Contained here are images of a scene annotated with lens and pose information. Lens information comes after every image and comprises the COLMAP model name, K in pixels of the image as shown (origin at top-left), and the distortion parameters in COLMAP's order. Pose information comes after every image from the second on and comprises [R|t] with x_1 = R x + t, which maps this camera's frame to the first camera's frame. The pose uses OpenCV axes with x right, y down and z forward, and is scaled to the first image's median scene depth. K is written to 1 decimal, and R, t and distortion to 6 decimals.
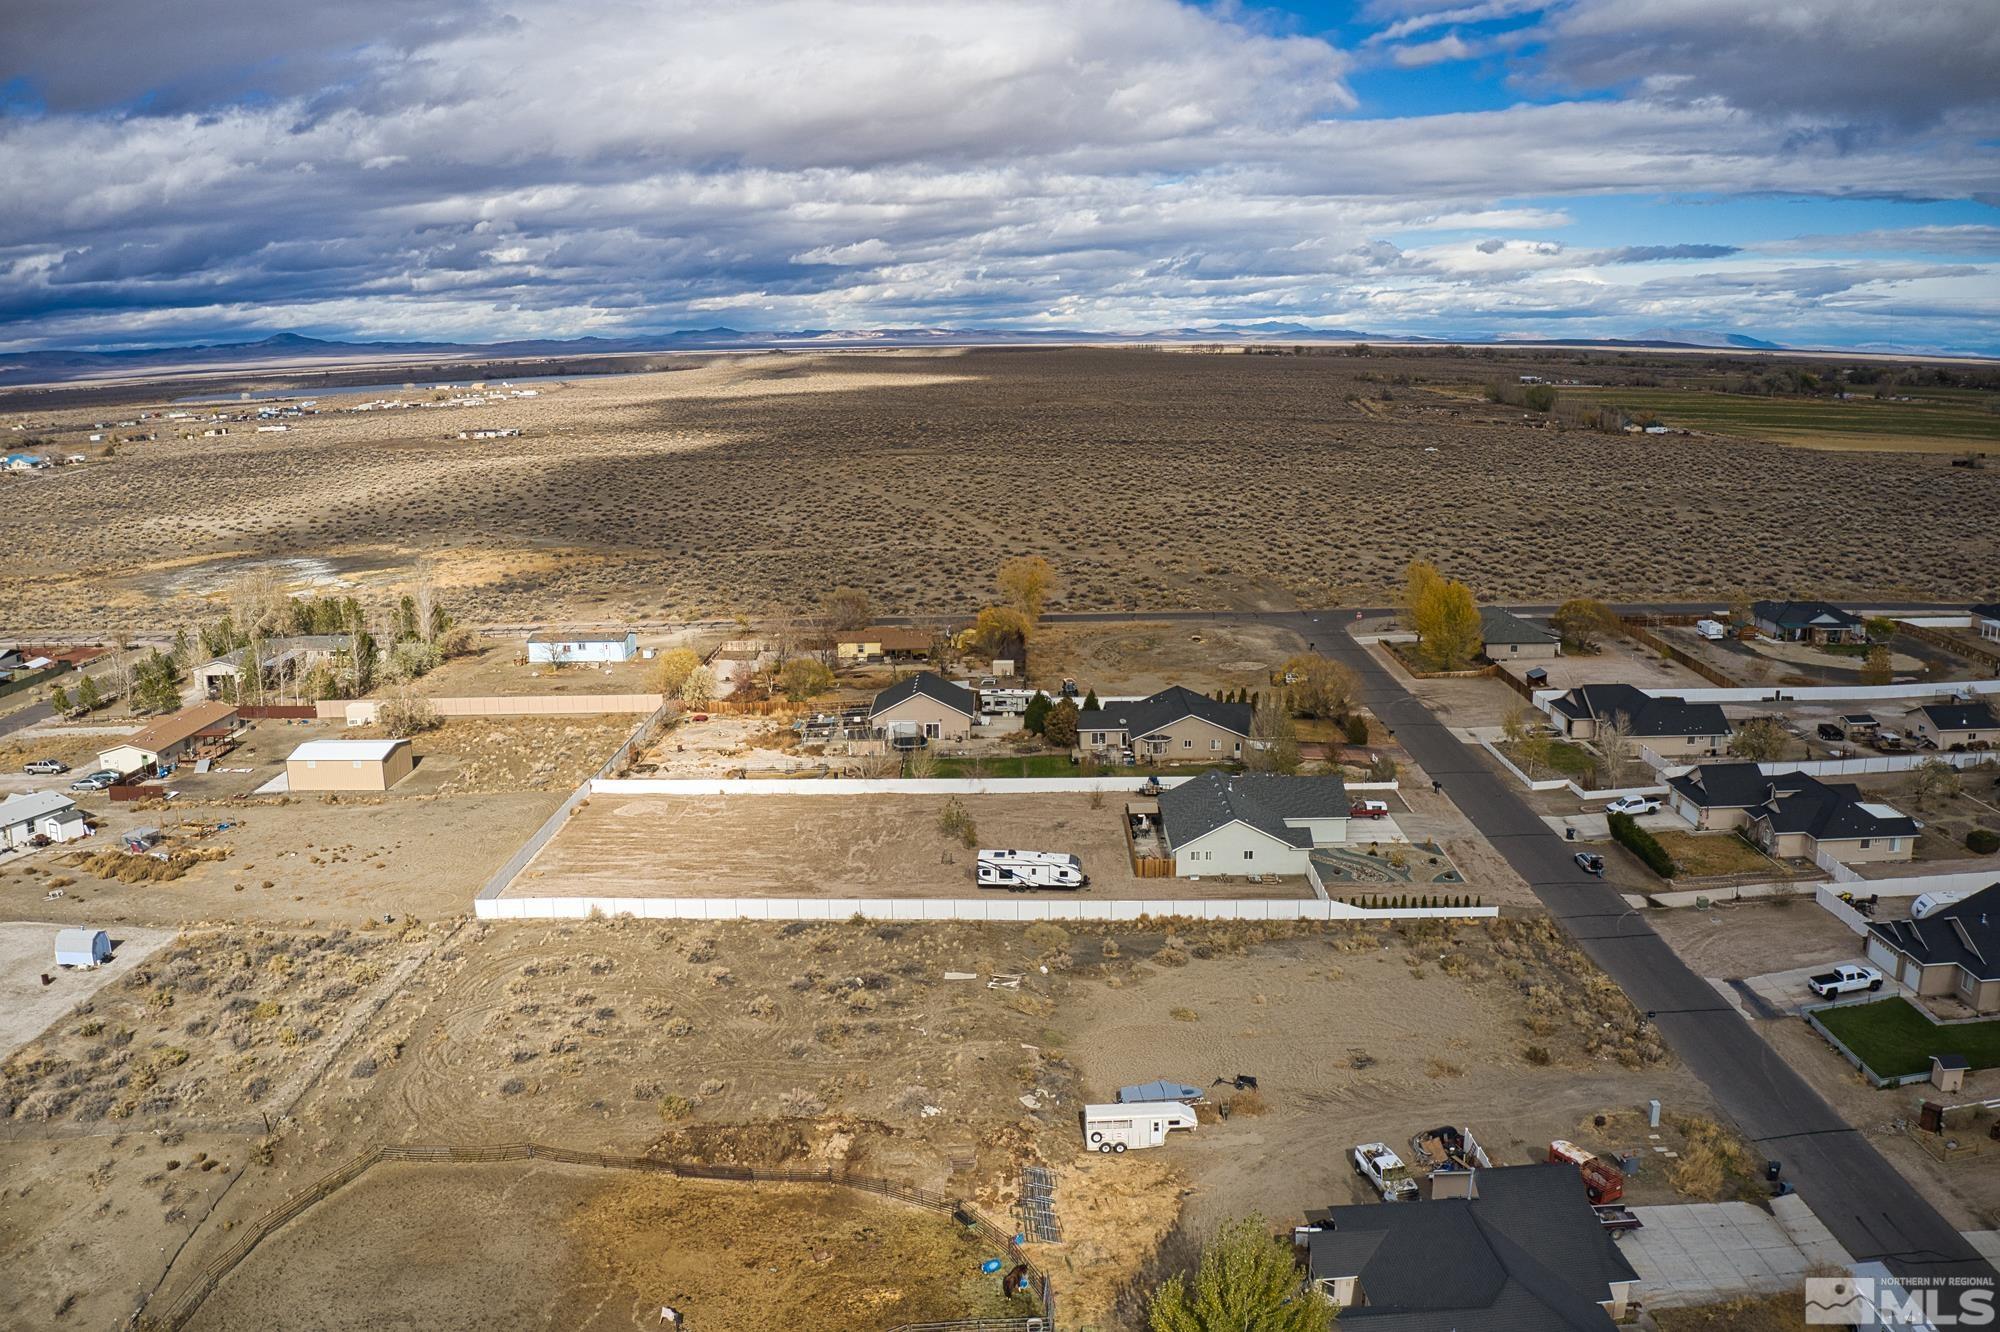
lens RADIAL K [[1588.2, 0, 1005.7], [0, 1588.2, 658.5], [0, 0, 1]] dist [-0.183190, 0.018976]
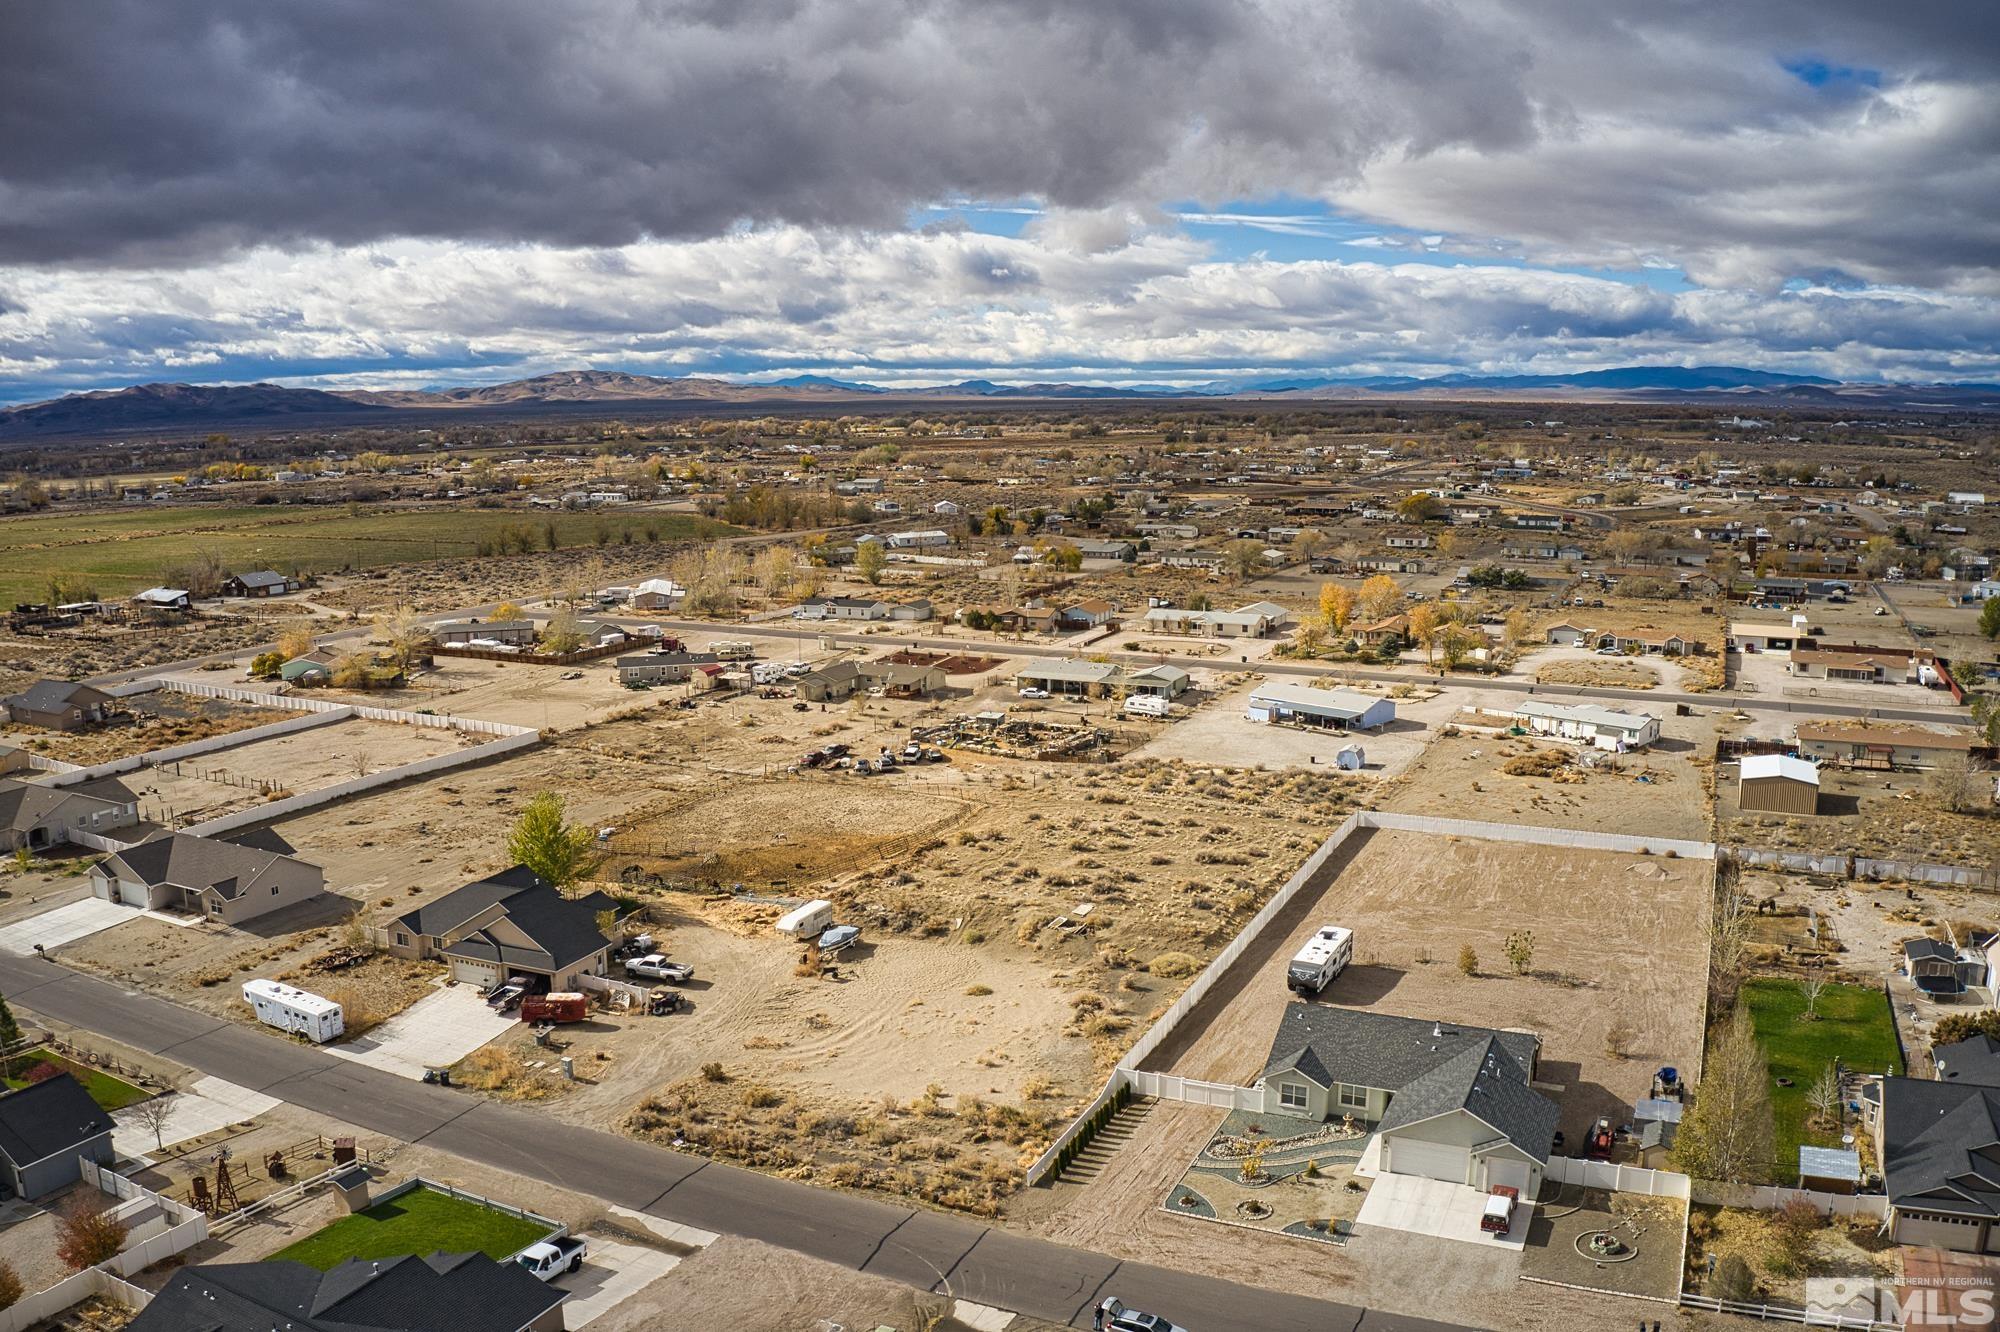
lens RADIAL K [[1588.2, 0, 1005.7], [0, 1588.2, 658.5], [0, 0, 1]] dist [-0.183190, 0.018976]
pose [[-0.423437, 0.164898, -0.890792, 0.802162], [-0.167169, 0.952186, 0.255727, -0.216643], [0.890368, 0.257197, -0.375625, 1.039202]]
